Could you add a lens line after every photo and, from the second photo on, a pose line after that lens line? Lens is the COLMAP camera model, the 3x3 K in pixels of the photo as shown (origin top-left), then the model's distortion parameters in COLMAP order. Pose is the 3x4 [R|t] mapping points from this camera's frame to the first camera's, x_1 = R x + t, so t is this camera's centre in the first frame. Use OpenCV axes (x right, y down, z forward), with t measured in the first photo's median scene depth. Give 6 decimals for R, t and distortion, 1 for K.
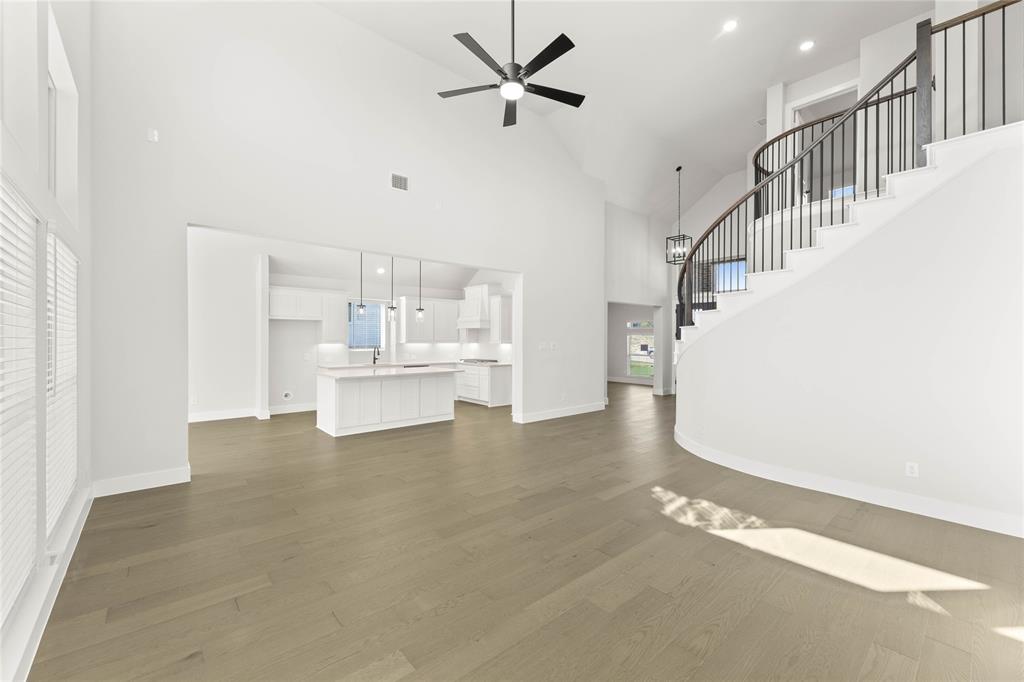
lens RADIAL K [[409.1, 0, 512.0], [0, 409.1, 341.0], [0, 0, 1]] dist [-0.002456, -0.000340]
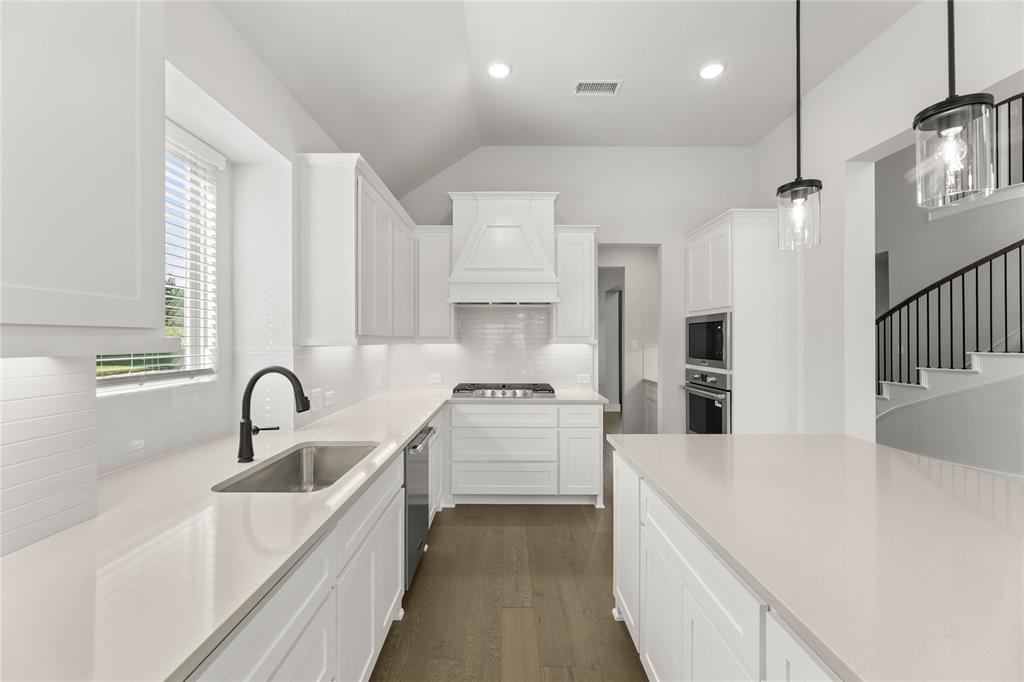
lens RADIAL K [[414.9, 0, 506.5], [0, 414.9, 338.3], [0, 0, 1]] dist [0.000220, -0.000047]
pose [[0.659904, -0.000490, 0.751350, -0.392423], [0.002031, 0.999997, -0.001131, 0.001503], [-0.751347, 0.002272, 0.659903, 0.777673]]
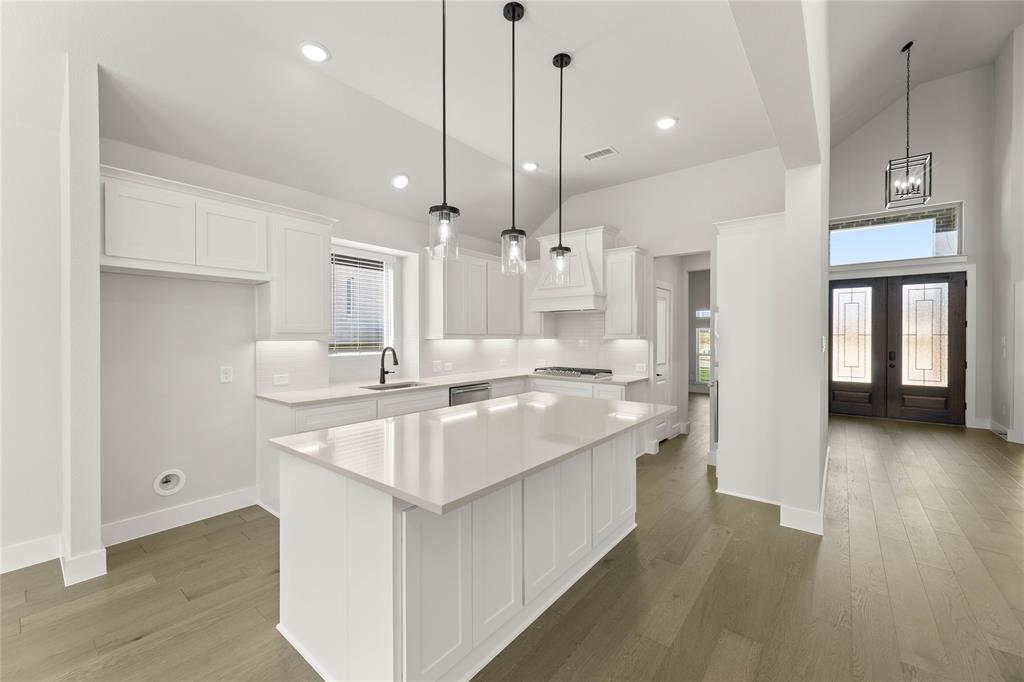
lens RADIAL K [[409.1, 0, 512.0], [0, 409.1, 341.0], [0, 0, 1]] dist [-0.002456, -0.000340]
pose [[0.983973, -0.005353, 0.178237, -0.269686], [0.003364, 0.999929, 0.011456, 0.002181], [-0.178286, -0.010673, 0.983921, 0.507021]]
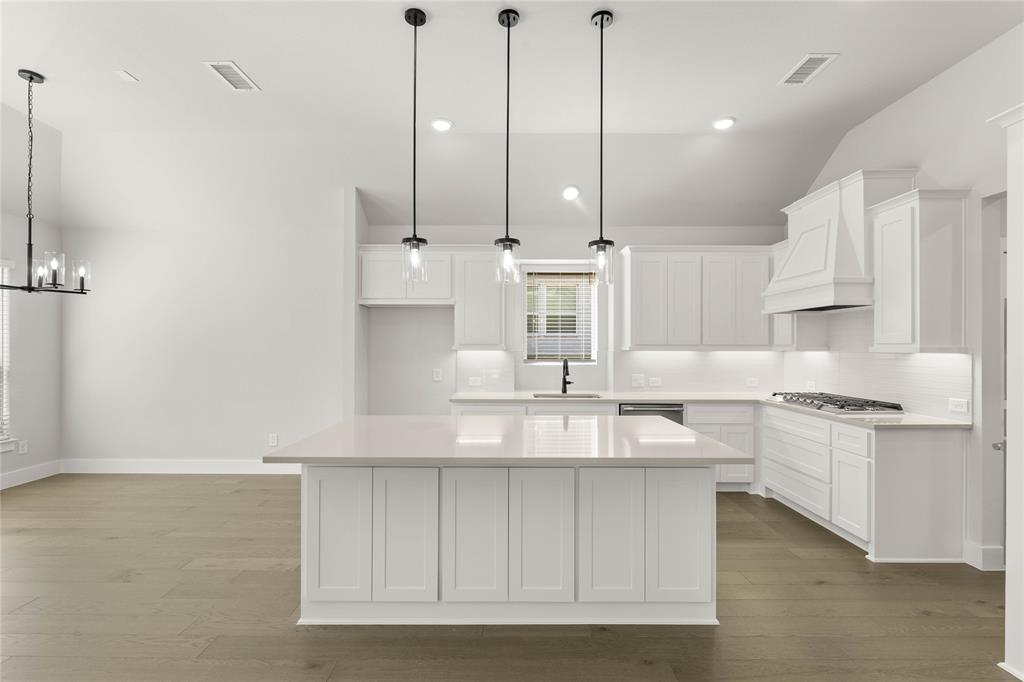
lens RADIAL K [[451.5, 0, 508.8], [0, 451.5, 348.1], [0, 0, 1]] dist [-0.009832, 0.000077]
pose [[0.757501, -0.001329, -0.652833, -0.040503], [0.000833, 0.999999, -0.001069, 0.003275], [0.652833, 0.000266, 0.757501, 0.548881]]
